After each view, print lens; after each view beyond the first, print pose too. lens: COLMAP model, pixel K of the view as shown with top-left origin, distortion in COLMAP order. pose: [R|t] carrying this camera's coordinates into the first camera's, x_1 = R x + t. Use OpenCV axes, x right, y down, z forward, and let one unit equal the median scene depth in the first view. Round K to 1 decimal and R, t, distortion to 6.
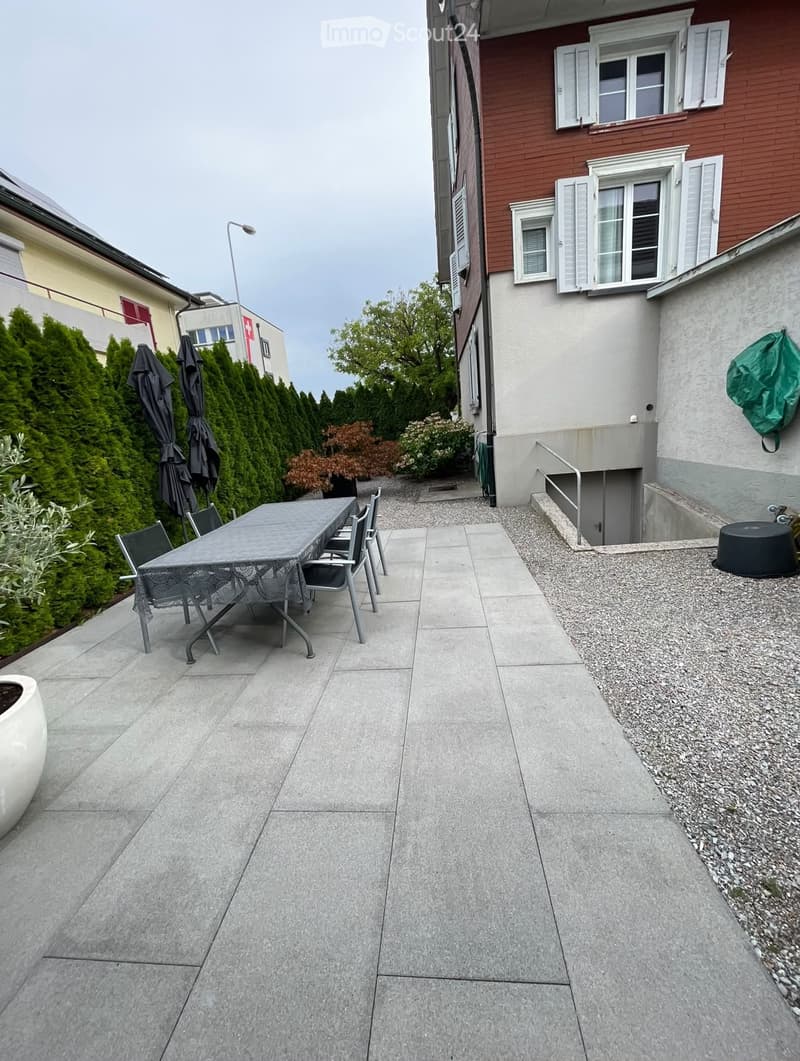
lens RADIAL K [[416.6, 0, 402.9], [0, 416.6, 525.9], [0, 0, 1]] dist [-0.000516, -0.000034]
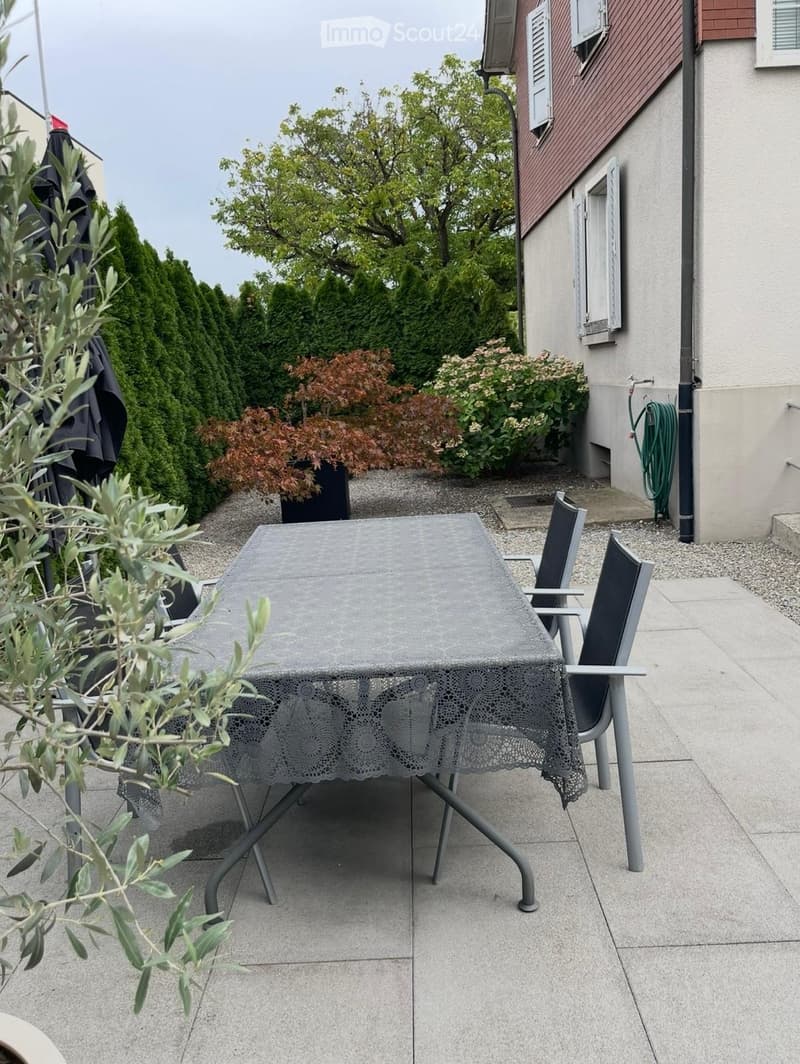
lens RADIAL K [[872.2, 0, 398.8], [0, 872.2, 531.4], [0, 0, 1]] dist [0.029215, -0.006605]
pose [[0.996409, 0.018892, 0.082532, -0.121529], [-0.014396, 0.998398, -0.054727, 0.000368], [-0.083434, 0.053343, 0.995085, 0.044280]]
